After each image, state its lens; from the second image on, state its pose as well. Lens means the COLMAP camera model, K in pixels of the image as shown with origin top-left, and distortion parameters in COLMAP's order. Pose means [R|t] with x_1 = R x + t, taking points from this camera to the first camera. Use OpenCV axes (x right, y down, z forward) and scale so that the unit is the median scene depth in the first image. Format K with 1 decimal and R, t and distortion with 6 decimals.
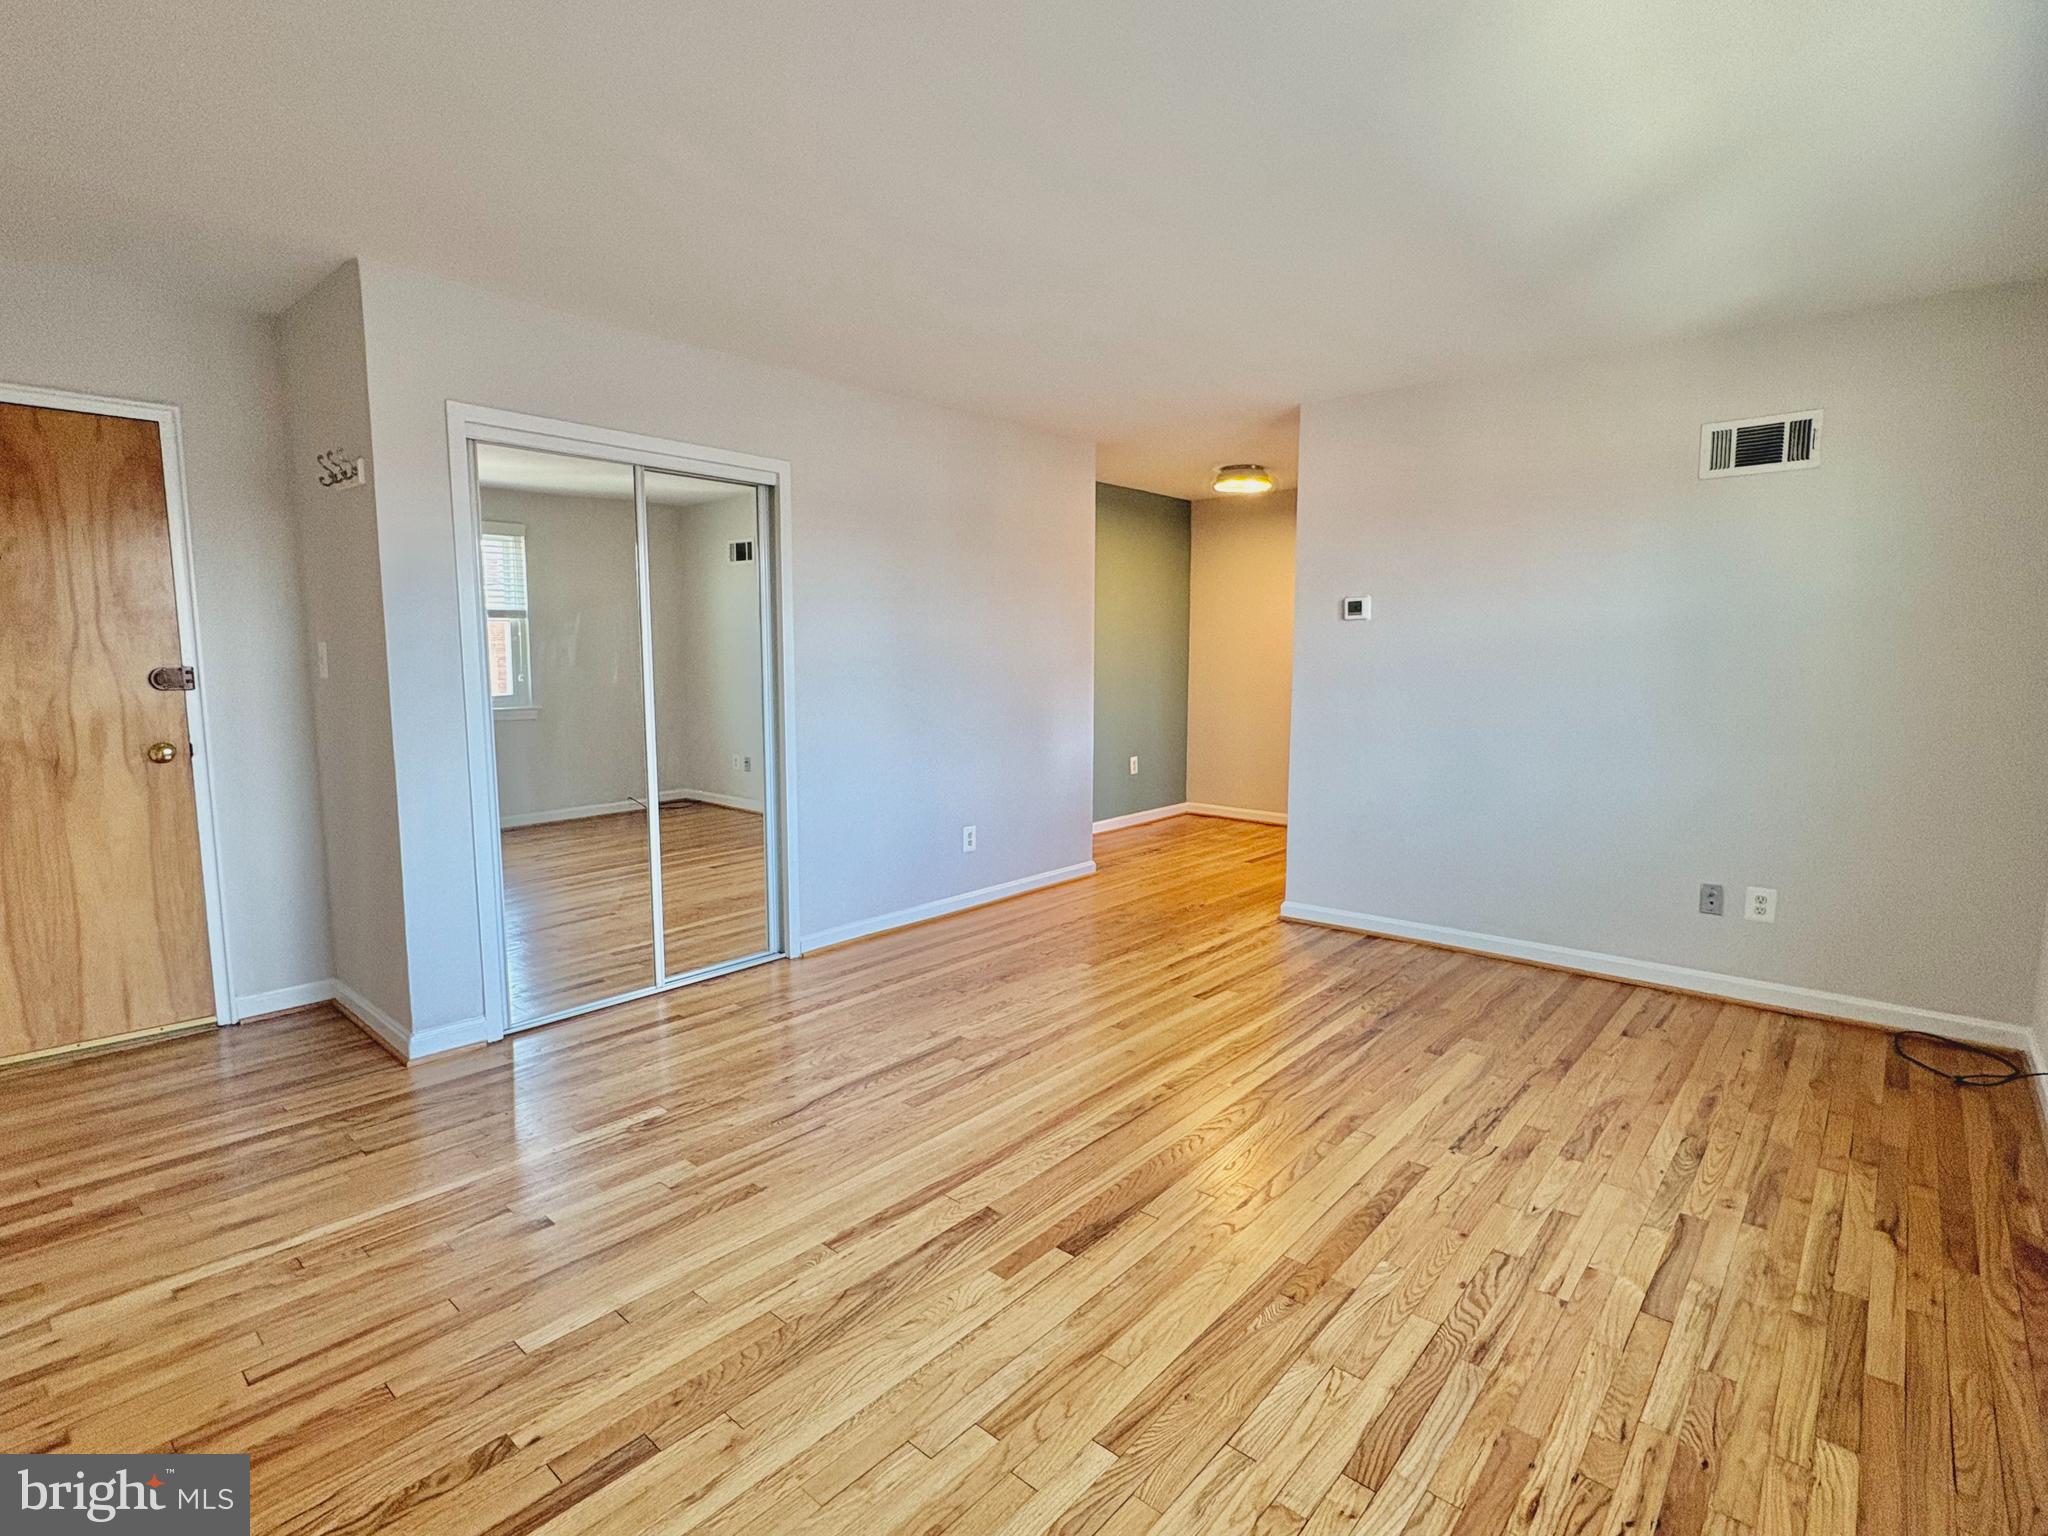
lens RADIAL K [[1003.9, 0, 1024.0], [0, 1003.9, 768.0], [0, 0, 1]] dist [0.001053, 0.001421]
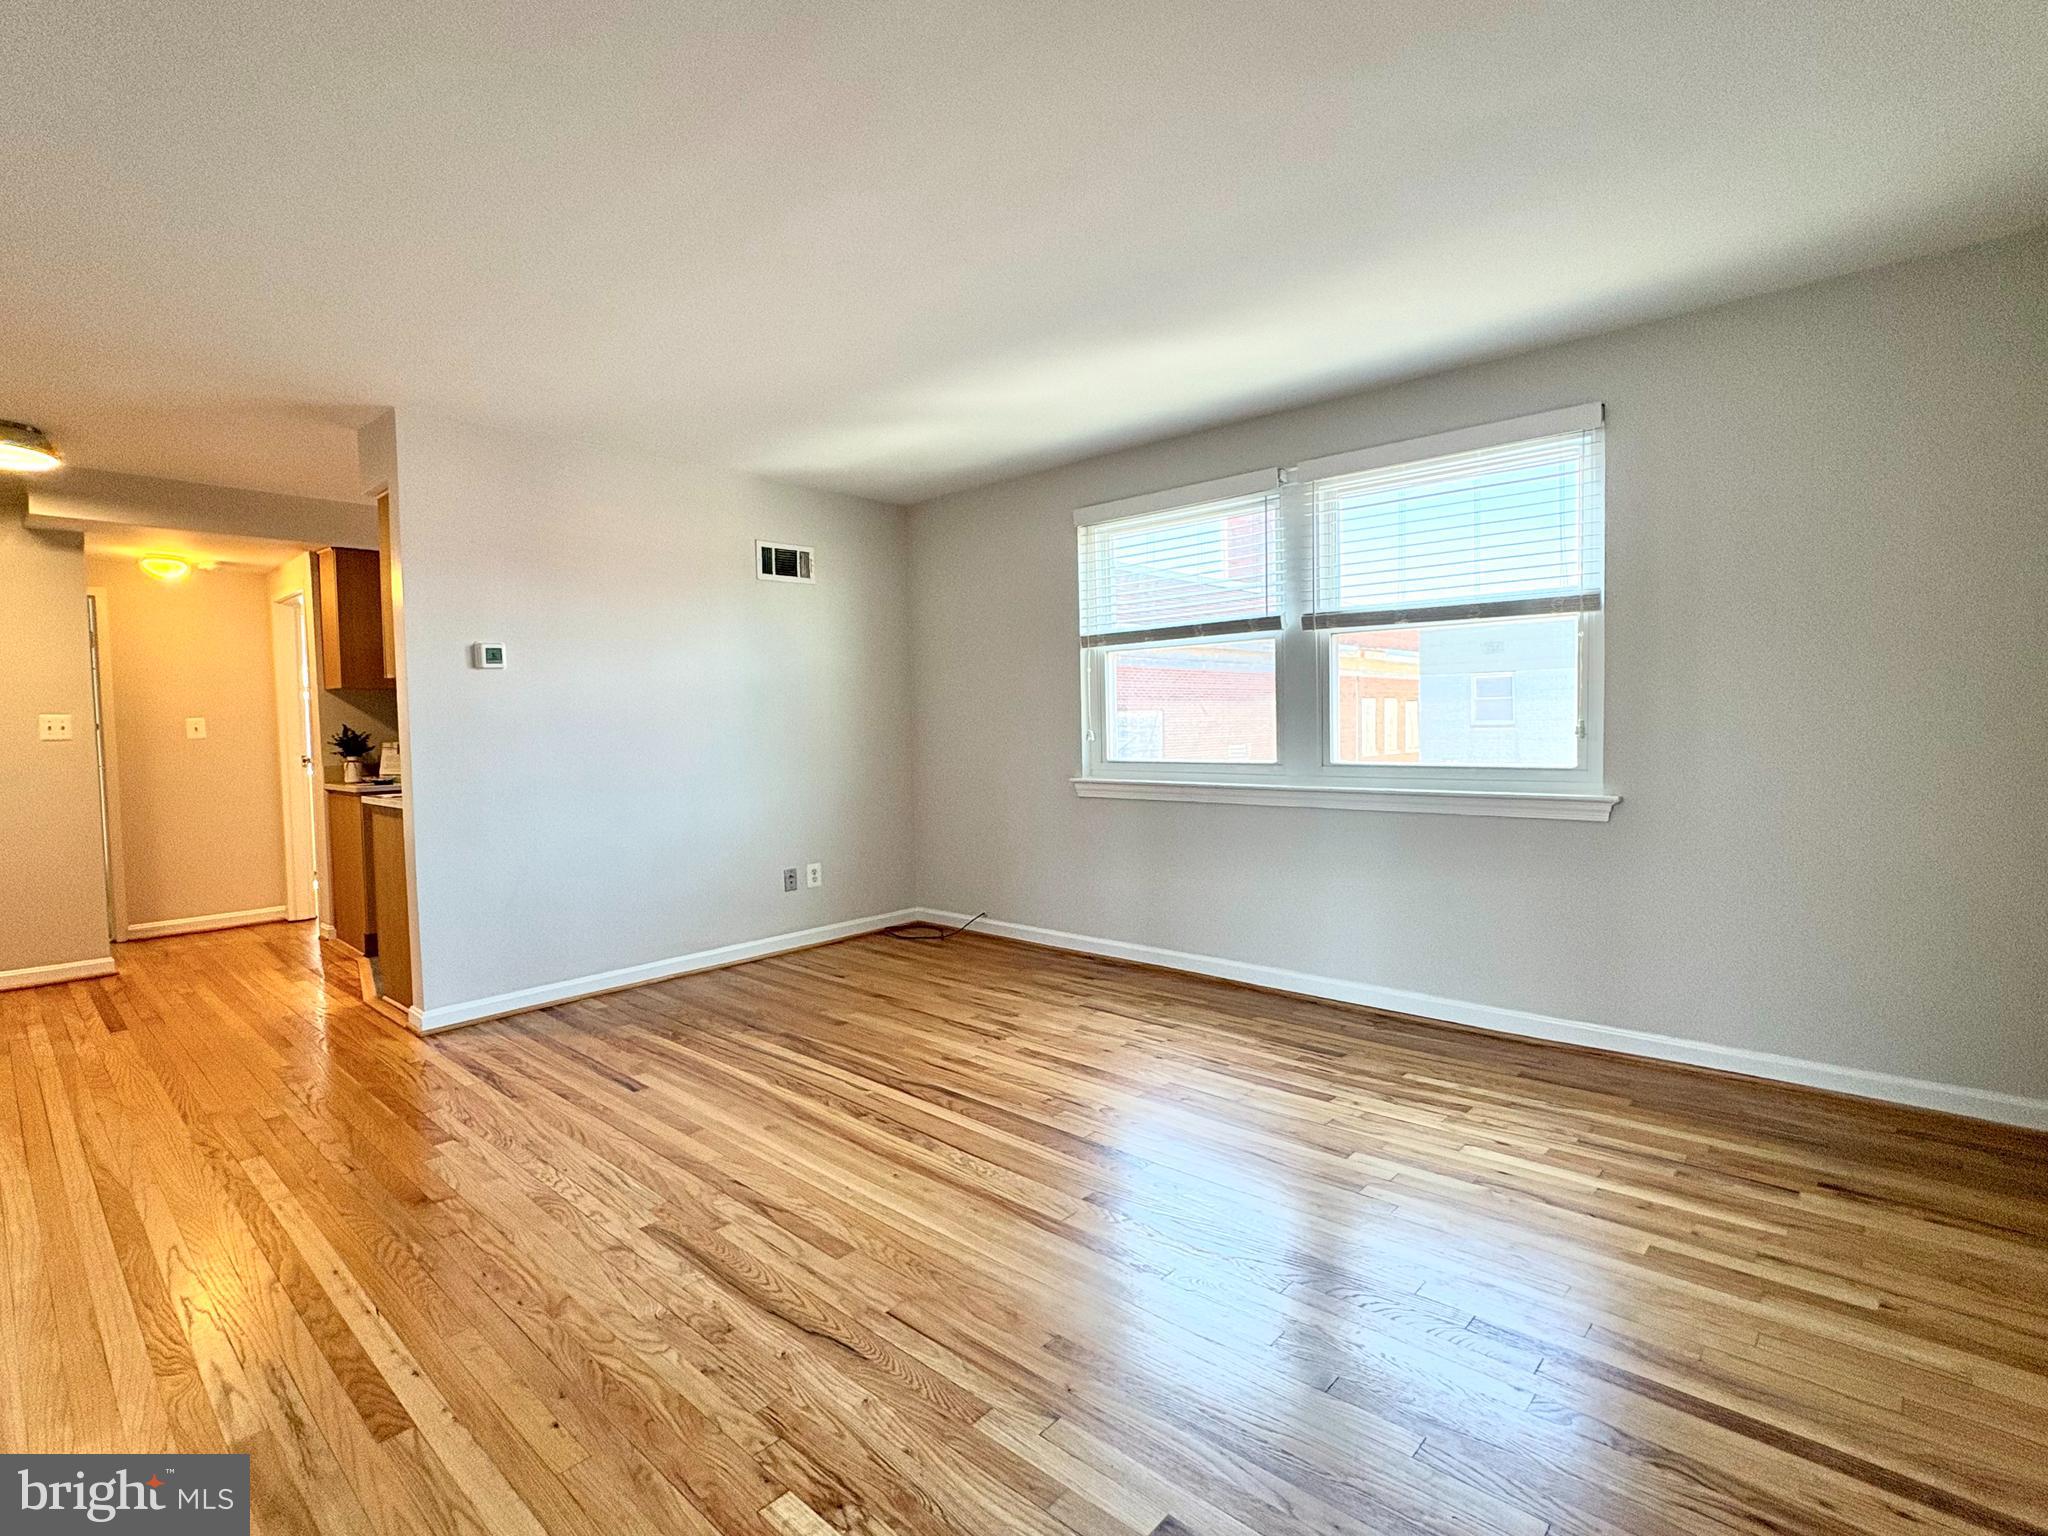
lens RADIAL K [[985.5, 0, 1024.0], [0, 985.5, 768.0], [0, 0, 1]] dist [0.002562, 0.000041]
pose [[0.022553, -0.047171, 0.998632, -0.738352], [0.138409, 0.989415, 0.043609, -0.041827], [-0.990118, 0.137236, 0.028843, 0.687711]]
